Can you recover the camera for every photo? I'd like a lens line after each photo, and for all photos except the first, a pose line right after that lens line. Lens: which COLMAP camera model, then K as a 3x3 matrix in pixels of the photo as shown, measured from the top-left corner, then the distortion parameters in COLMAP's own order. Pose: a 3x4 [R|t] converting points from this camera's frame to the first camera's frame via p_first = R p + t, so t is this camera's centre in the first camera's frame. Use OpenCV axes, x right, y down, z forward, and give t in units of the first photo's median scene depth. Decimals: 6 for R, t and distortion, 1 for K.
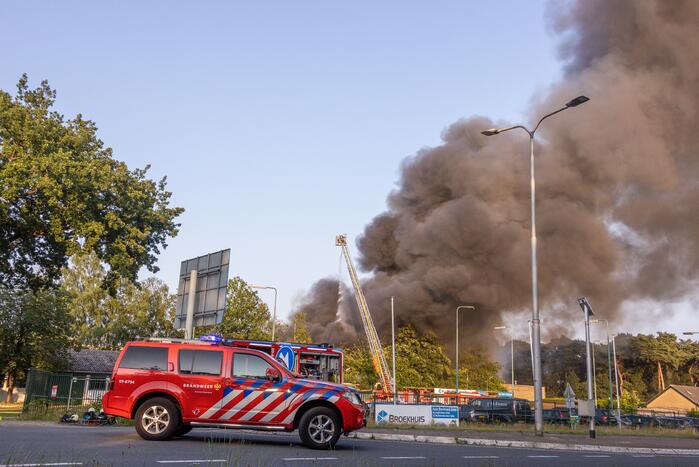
lens RADIAL K [[744.8, 0, 349.5], [0, 744.8, 233.5], [0, 0, 1]] dist [0.070958, -0.035976]
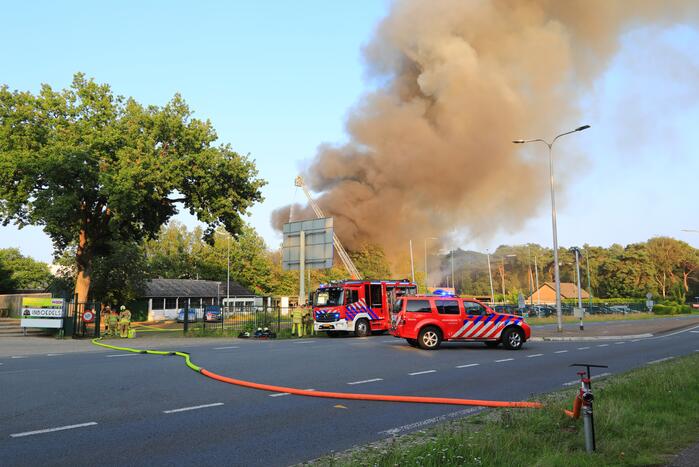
lens RADIAL K [[624.1, 0, 349.5], [0, 624.1, 233.5], [0, 0, 1]] dist [0.007768, -0.012815]
pose [[0.988242, -0.030908, 0.149741, -0.378502], [0.013421, 0.993110, 0.116411, -0.107844], [-0.152308, -0.113032, 0.981848, -0.252919]]
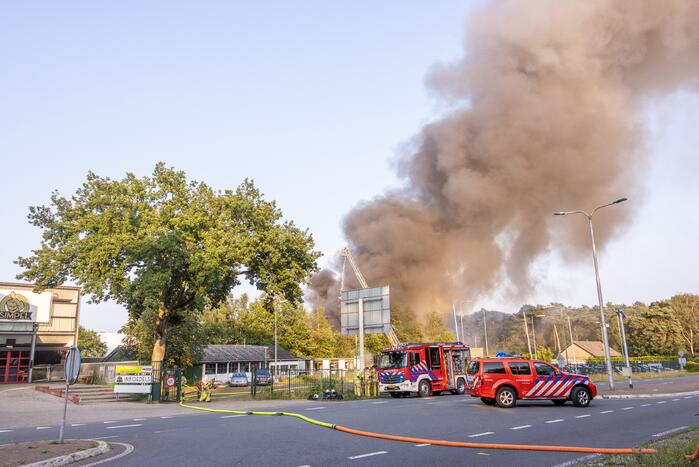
lens RADIAL K [[603.5, 0, 341.5], [0, 603.5, 229.1], [0, 0, 1]] dist [0.045699, -0.059167]
pose [[0.992640, -0.039549, 0.114462, -0.491529], [0.039064, 0.999216, 0.006479, -0.135989], [-0.114629, -0.001960, 0.993406, -0.336269]]
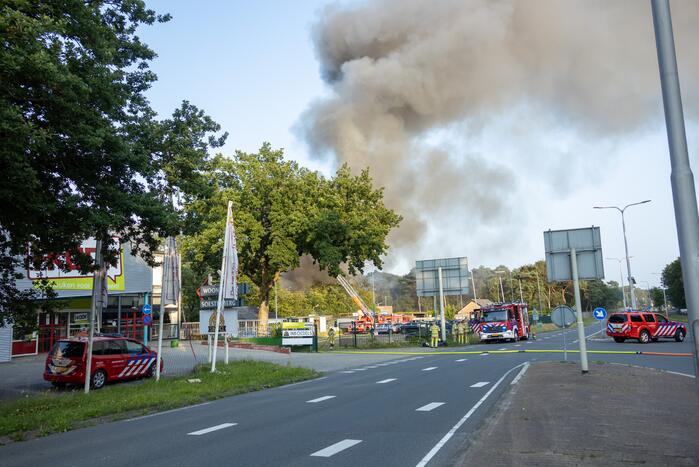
lens RADIAL K [[603.5, 0, 341.5], [0, 603.5, 229.1], [0, 0, 1]] dist [0.045699, -0.059167]
pose [[0.923985, -0.022882, 0.381743, -1.337542], [-0.007104, 0.997009, 0.076957, -0.218806], [-0.382362, -0.073819, 0.921059, -0.464112]]
